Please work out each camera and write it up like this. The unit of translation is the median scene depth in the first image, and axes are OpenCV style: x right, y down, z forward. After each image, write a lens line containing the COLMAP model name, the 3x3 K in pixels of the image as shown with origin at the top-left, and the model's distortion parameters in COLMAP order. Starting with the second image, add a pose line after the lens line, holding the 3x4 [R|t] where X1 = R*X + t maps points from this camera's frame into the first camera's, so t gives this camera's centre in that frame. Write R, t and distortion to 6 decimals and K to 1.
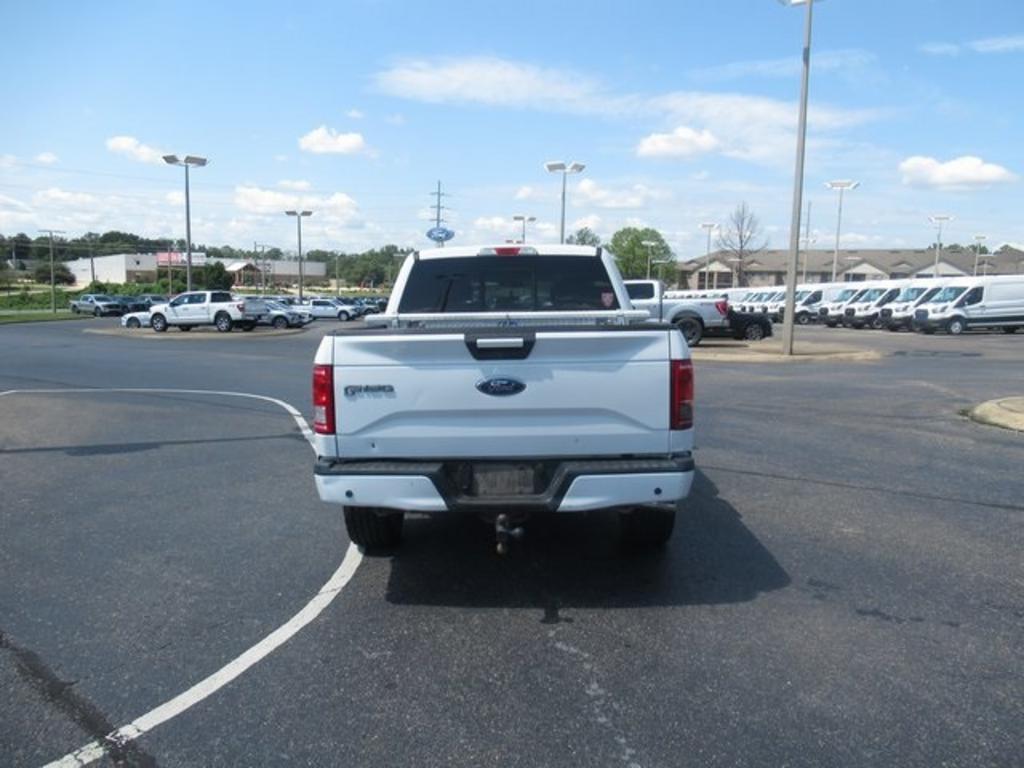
lens RADIAL K [[758.5, 0, 507.2], [0, 758.5, 379.3], [0, 0, 1]] dist [0.002975, -0.005577]
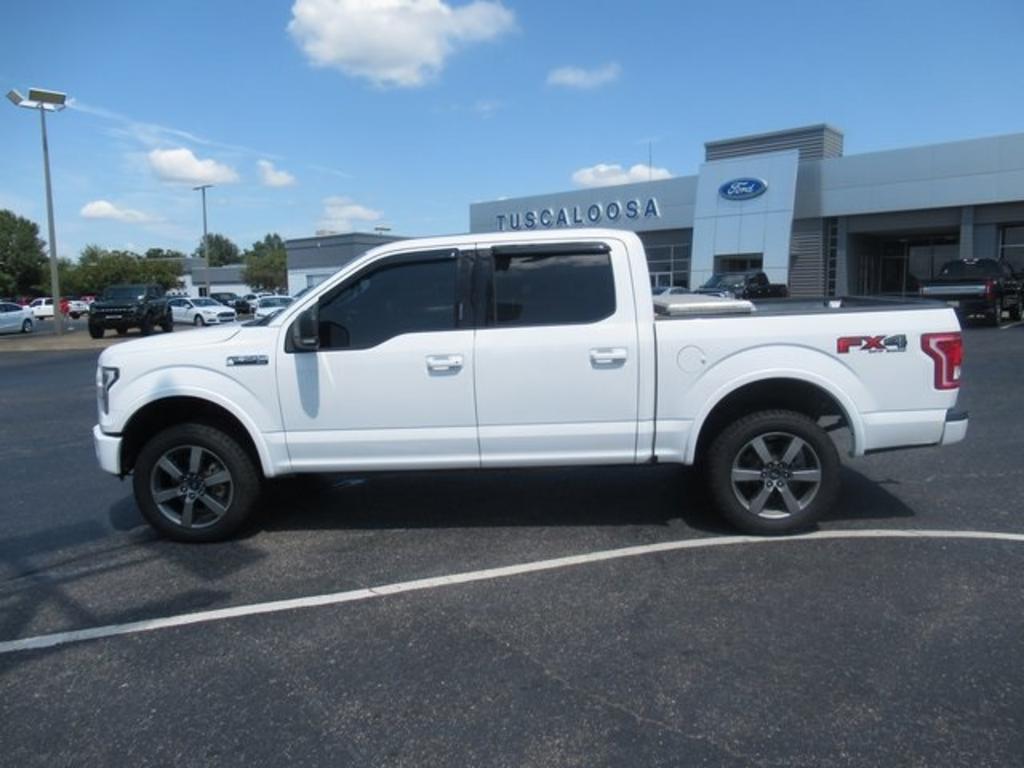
lens RADIAL K [[758.5, 0, 507.2], [0, 758.5, 379.3], [0, 0, 1]] dist [0.002975, -0.005577]
pose [[0.034560, -0.120663, 0.992092, -1.210160], [0.133523, 0.984343, 0.115069, -0.146964], [-0.990443, 0.128490, 0.050130, 1.348581]]
